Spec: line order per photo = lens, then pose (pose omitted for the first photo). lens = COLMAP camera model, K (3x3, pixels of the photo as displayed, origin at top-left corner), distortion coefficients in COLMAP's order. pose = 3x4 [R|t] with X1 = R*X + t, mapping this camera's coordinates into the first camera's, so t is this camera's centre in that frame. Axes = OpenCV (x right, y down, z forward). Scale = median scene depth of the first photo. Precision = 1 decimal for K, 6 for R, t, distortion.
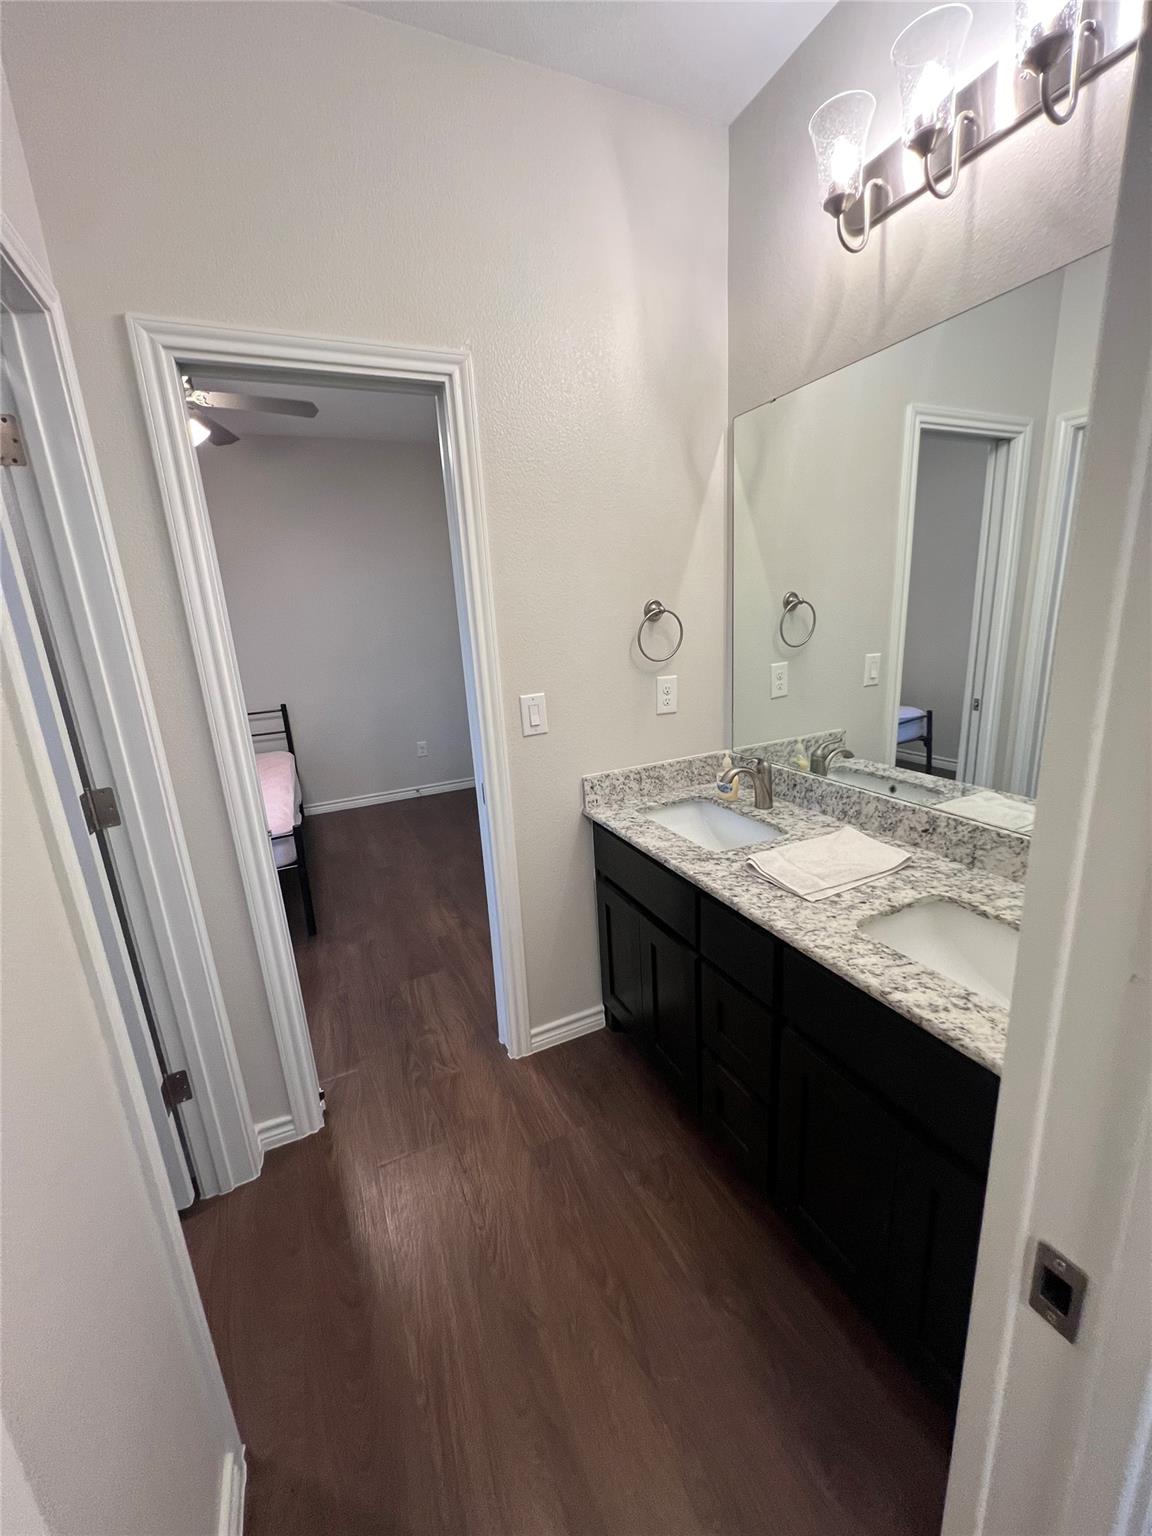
lens RADIAL K [[613.3, 0, 582.1], [0, 613.3, 763.0], [0, 0, 1]] dist [-0.000378, 0.000201]
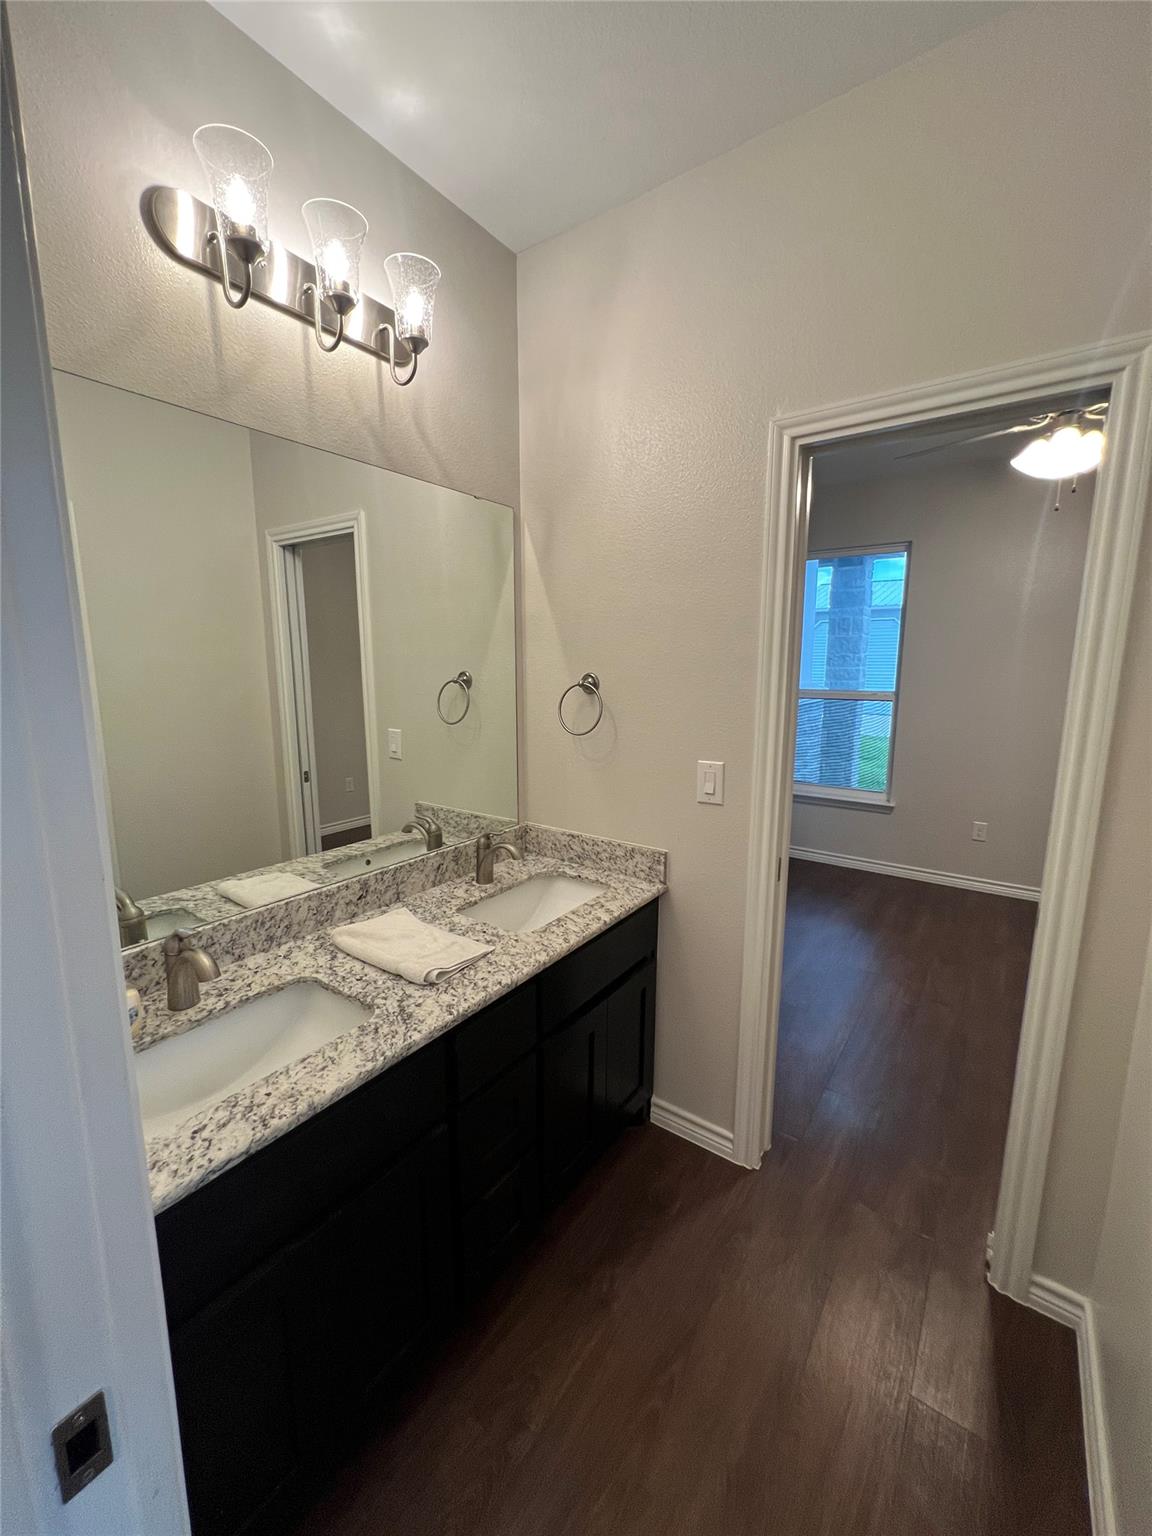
lens RADIAL K [[613.3, 0, 582.1], [0, 613.3, 763.0], [0, 0, 1]] dist [-0.000378, 0.000201]
pose [[-0.489680, -0.086769, 0.867574, -0.575130], [0.236802, 0.944400, 0.228110, -0.278023], [-0.839130, 0.317144, -0.441906, 1.100149]]
